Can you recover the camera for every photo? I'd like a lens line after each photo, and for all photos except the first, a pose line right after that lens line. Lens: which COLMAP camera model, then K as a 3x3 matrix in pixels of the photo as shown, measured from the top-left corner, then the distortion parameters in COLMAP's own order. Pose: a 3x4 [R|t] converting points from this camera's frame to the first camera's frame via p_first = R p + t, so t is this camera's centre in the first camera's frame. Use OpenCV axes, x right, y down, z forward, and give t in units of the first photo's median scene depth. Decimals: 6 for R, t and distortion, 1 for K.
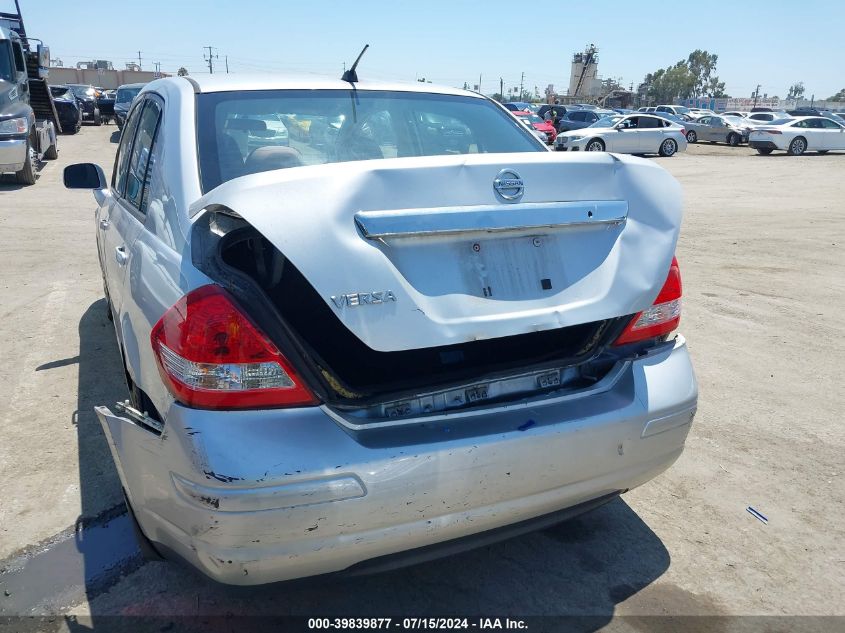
lens RADIAL K [[696.0, 0, 422.5], [0, 696.0, 316.5], [0, 0, 1]] dist [0.001096, 0.001374]
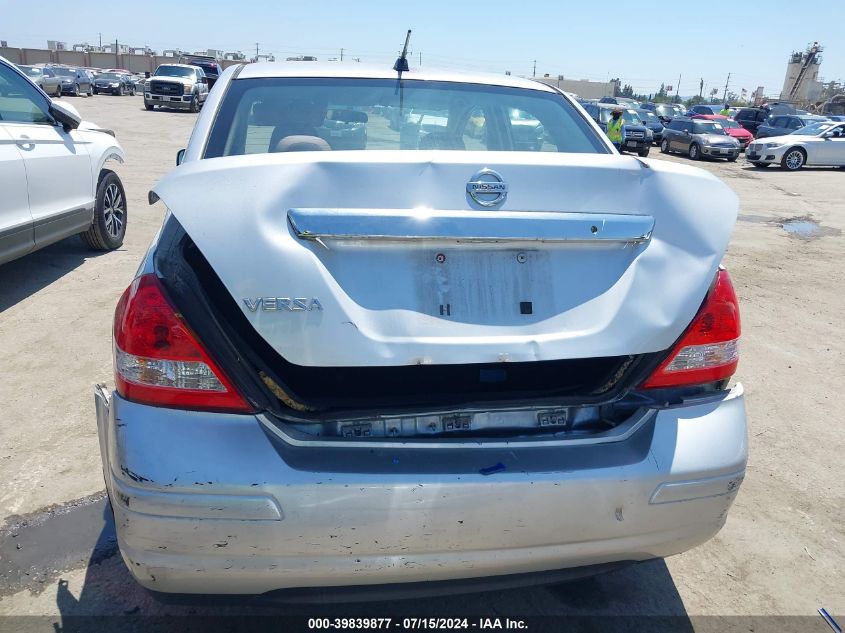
lens RADIAL K [[696.0, 0, 422.5], [0, 696.0, 316.5], [0, 0, 1]] dist [0.001096, 0.001374]
pose [[0.962693, 0.102556, -0.250407, 0.246298], [-0.102061, 0.994665, 0.014997, -0.032765], [0.250609, 0.011120, 0.968025, 0.135334]]
